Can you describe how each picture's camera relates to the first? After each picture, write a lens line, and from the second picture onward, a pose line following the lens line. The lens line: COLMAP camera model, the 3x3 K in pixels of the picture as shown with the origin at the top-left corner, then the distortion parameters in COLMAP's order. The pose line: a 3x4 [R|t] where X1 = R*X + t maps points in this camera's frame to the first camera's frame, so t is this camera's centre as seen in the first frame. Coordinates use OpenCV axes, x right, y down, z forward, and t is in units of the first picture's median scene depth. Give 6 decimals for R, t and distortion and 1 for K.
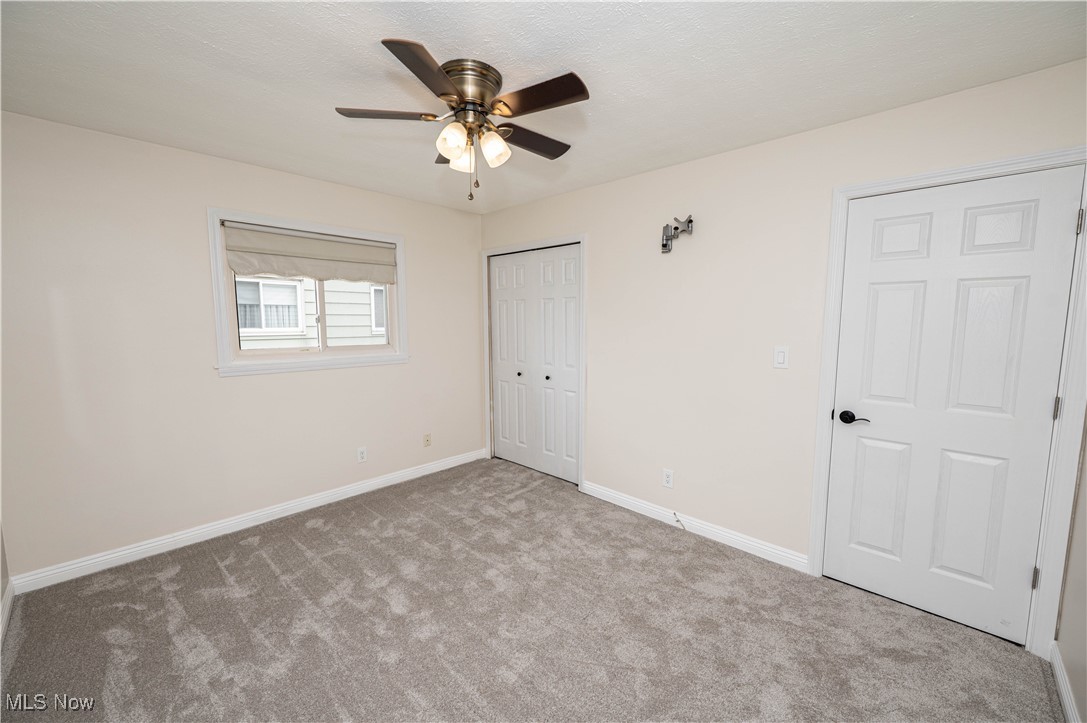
lens RADIAL K [[437.1, 0, 543.5], [0, 437.1, 364.6], [0, 0, 1]] dist [-0.002231, -0.000335]
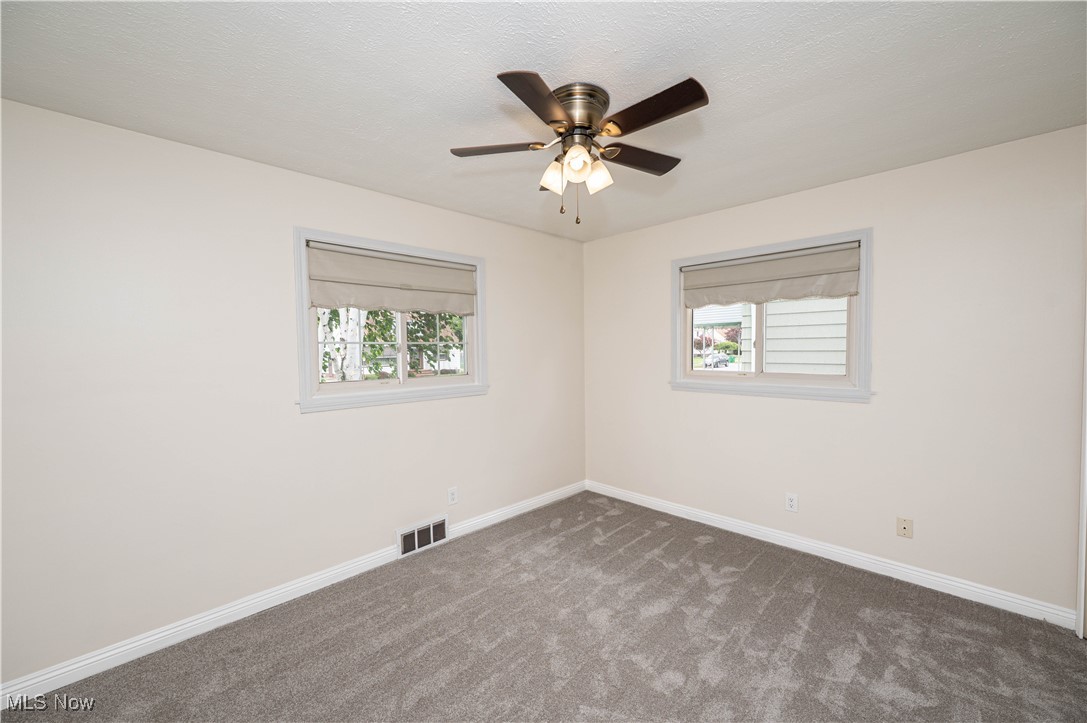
lens RADIAL K [[437.1, 0, 544.6], [0, 437.1, 362.5], [0, 0, 1]] dist [-0.002231, -0.000335]
pose [[-0.040542, 0.030539, -0.998711, 0.430516], [-0.093214, 0.995058, 0.034211, -0.046983], [0.994820, 0.094481, -0.037495, 0.515474]]
